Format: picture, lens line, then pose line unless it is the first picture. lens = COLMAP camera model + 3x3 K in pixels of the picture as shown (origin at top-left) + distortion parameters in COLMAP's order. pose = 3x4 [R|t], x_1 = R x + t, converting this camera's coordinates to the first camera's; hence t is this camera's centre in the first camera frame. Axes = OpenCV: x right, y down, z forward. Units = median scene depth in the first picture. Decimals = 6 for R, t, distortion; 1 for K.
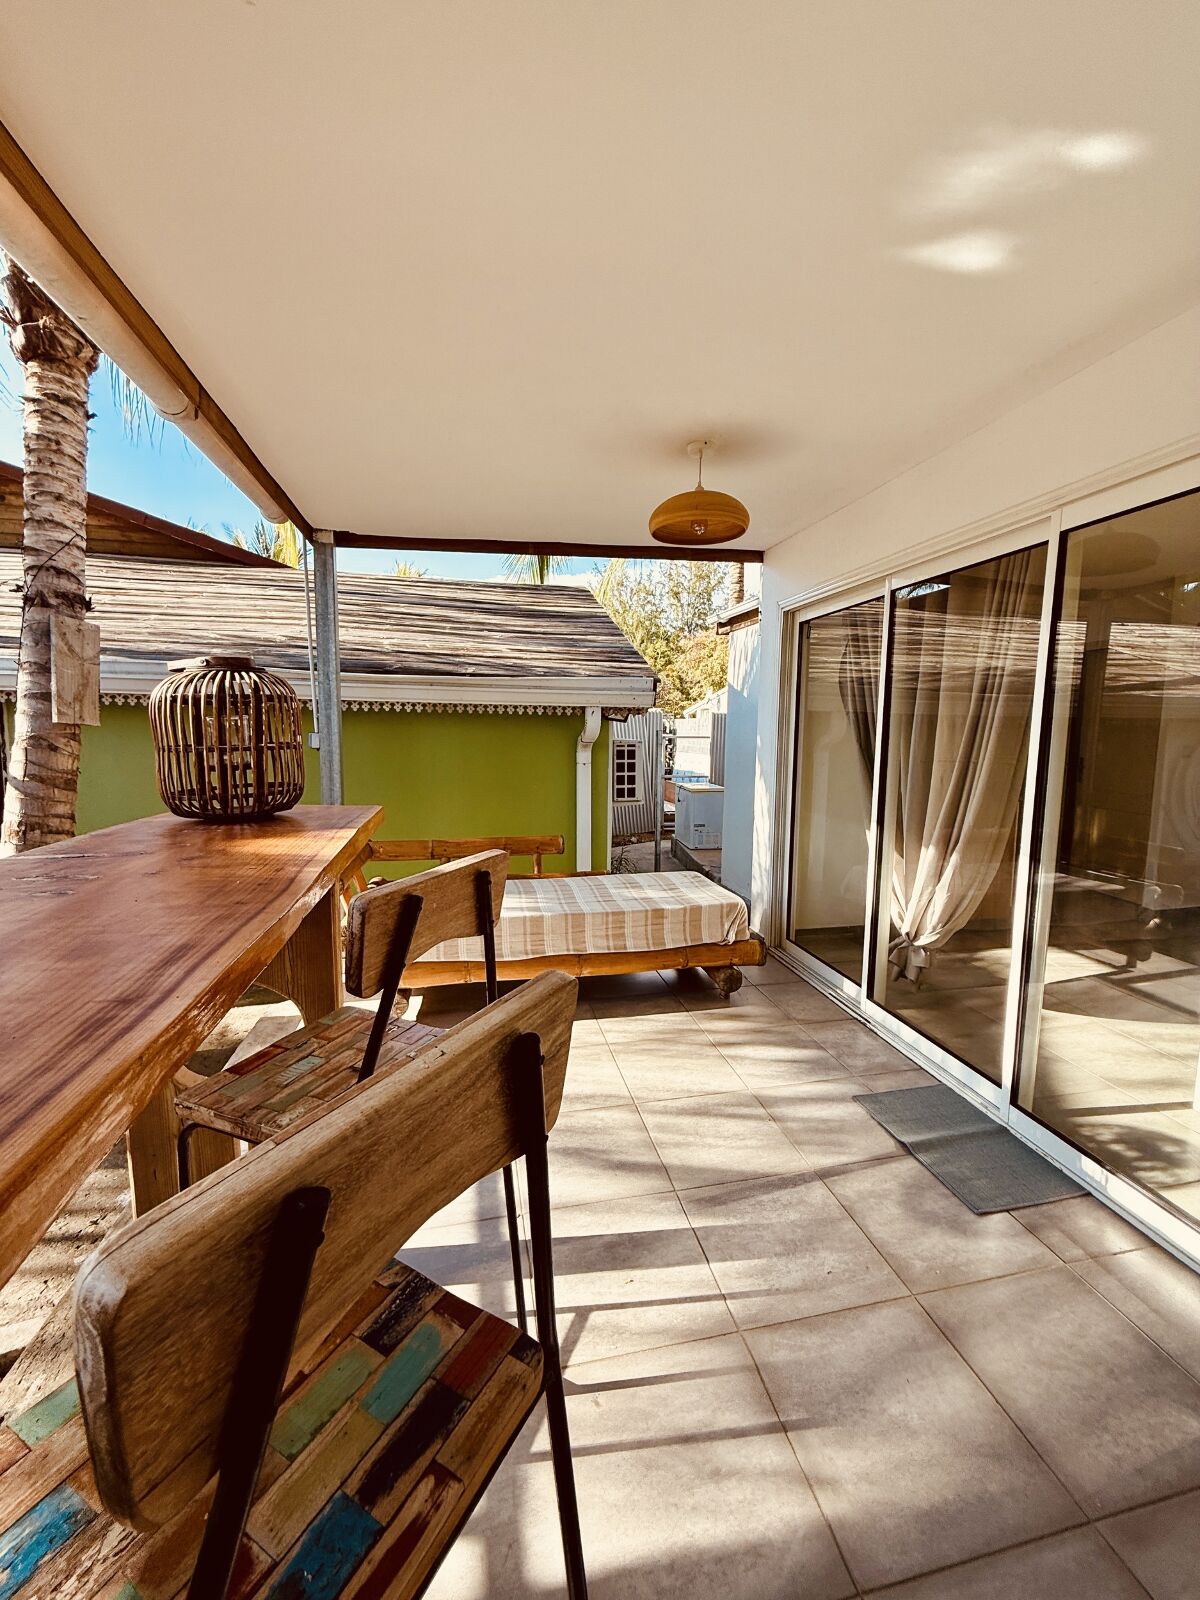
lens RADIAL K [[639.8, 0, 604.6], [0, 639.8, 799.2], [0, 0, 1]] dist [-0.001000, -0.000338]
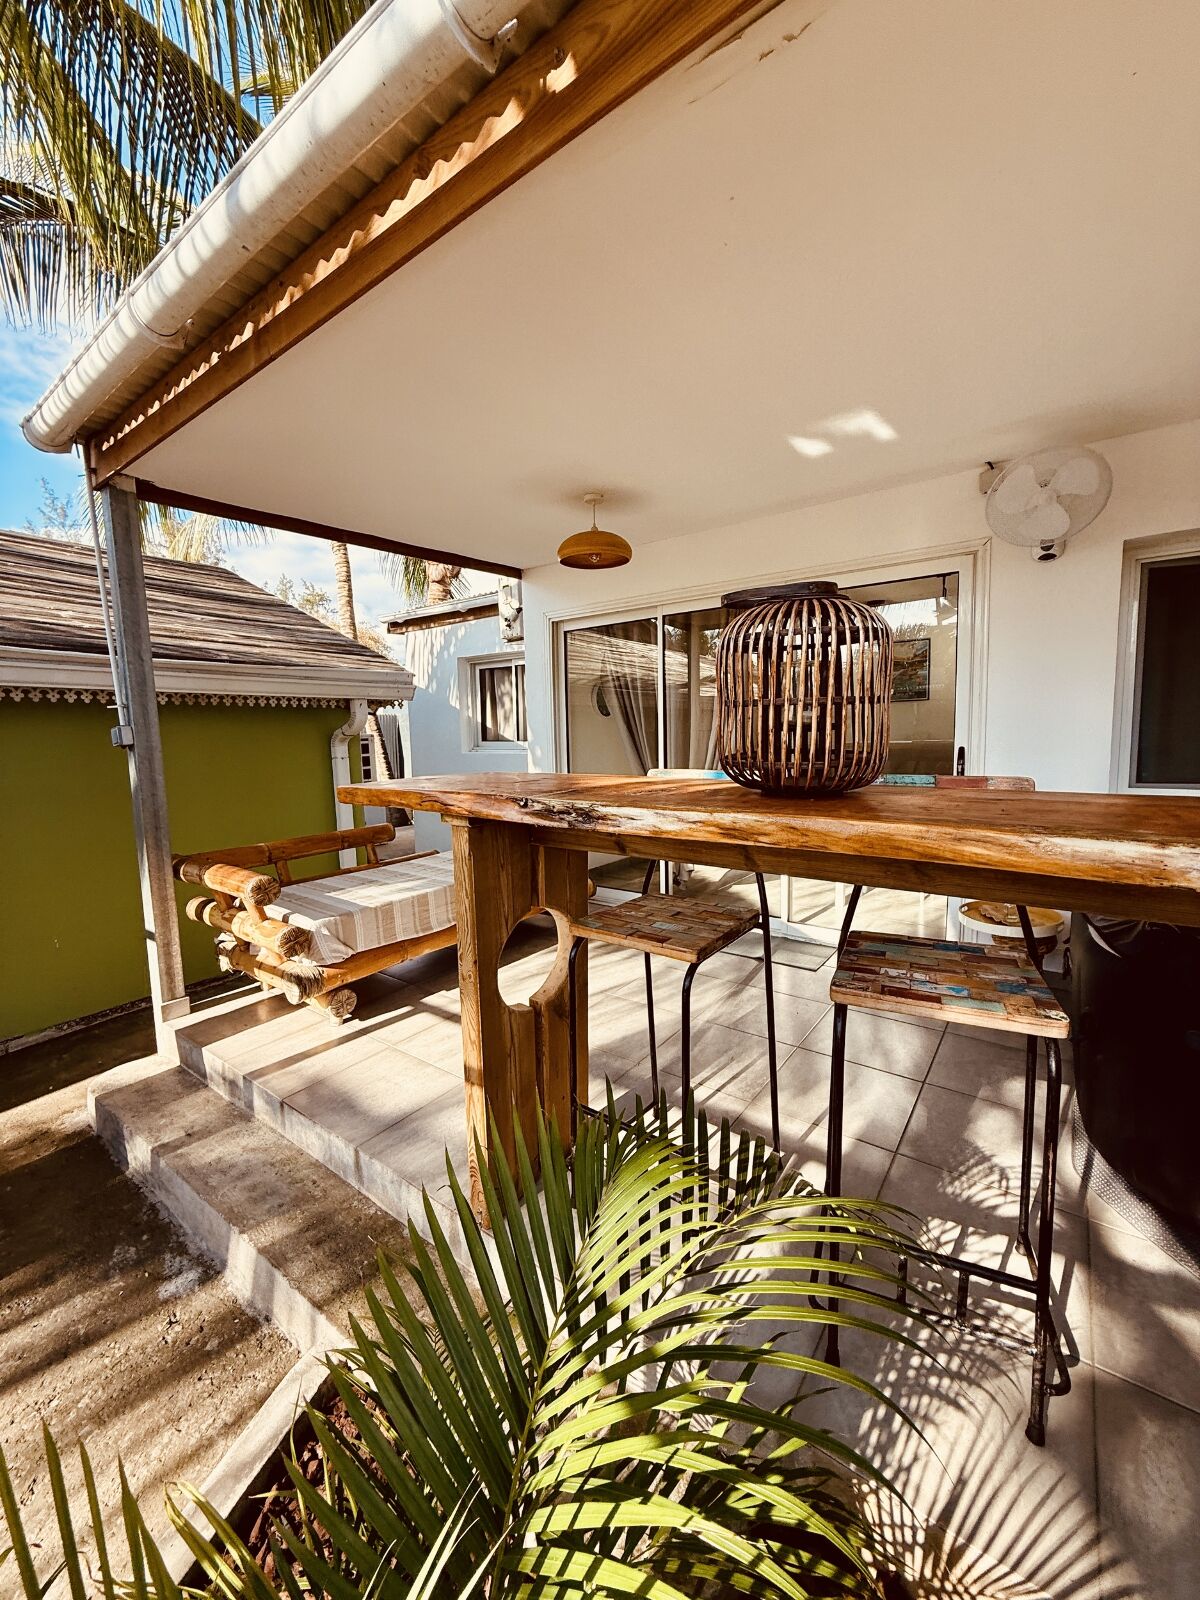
lens RADIAL K [[639.8, 0, 597.9], [0, 639.8, 804.0], [0, 0, 1]] dist [-0.001000, -0.000338]
pose [[0.756448, -0.099242, 0.646481, -0.476077], [0.099594, 0.994373, 0.036113, 0.022913], [-0.646427, 0.037068, 0.762075, 0.005202]]
